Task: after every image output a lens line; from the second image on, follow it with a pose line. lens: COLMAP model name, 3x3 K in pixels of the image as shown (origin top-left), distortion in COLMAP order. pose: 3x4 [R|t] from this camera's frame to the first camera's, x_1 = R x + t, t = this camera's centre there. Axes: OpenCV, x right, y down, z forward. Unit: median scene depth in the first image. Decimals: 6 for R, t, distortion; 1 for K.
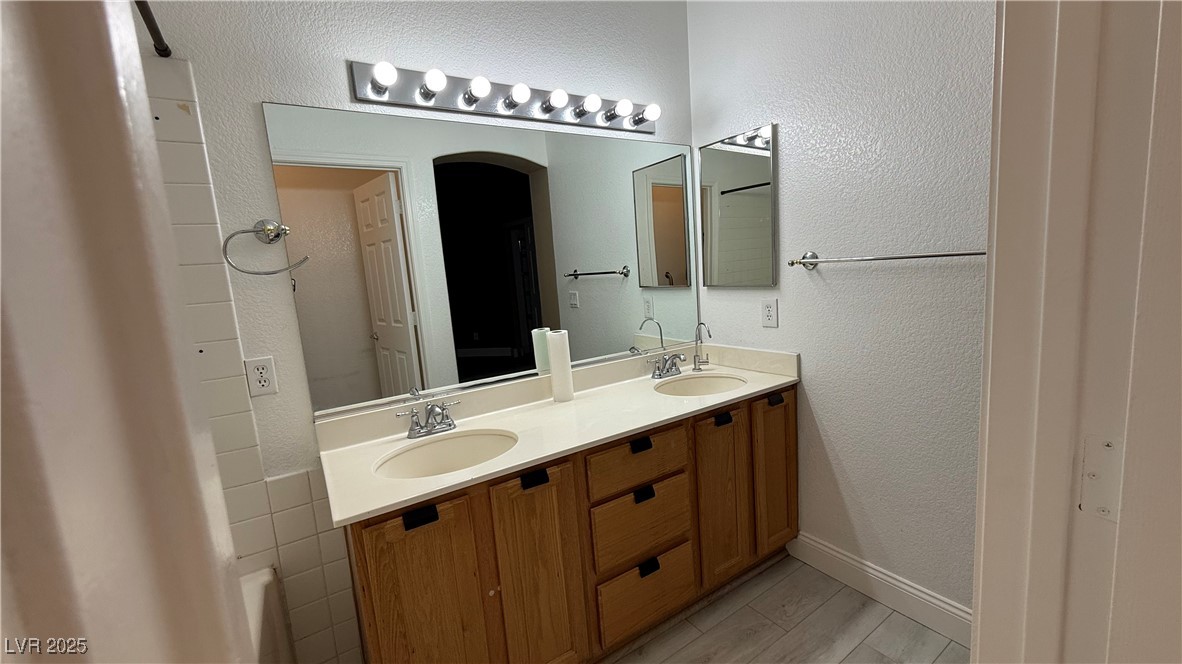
lens RADIAL K [[470.3, 0, 586.7], [0, 470.3, 332.8], [0, 0, 1]] dist [-0.001012, 0.000584]
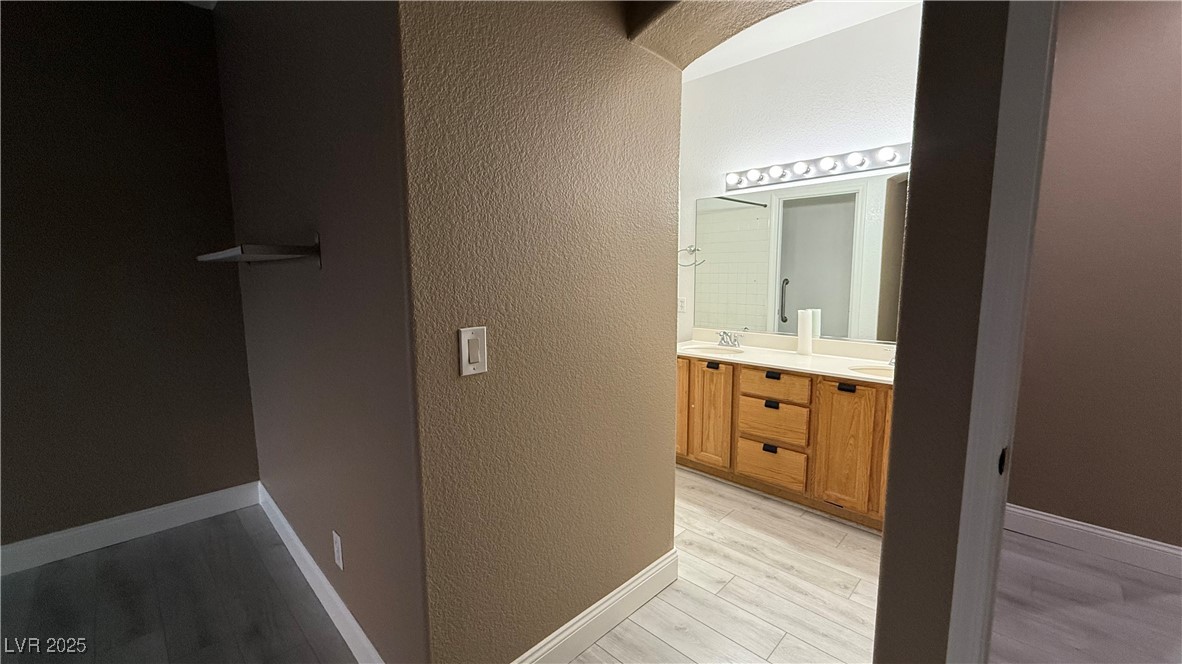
lens RADIAL K [[470.3, 0, 586.7], [0, 470.3, 332.8], [0, 0, 1]] dist [-0.001012, 0.000584]
pose [[0.208958, 0.194016, -0.958485, 1.573502], [-0.146368, 0.975286, 0.165508, -0.101611], [0.966909, 0.105708, 0.232191, -0.092158]]
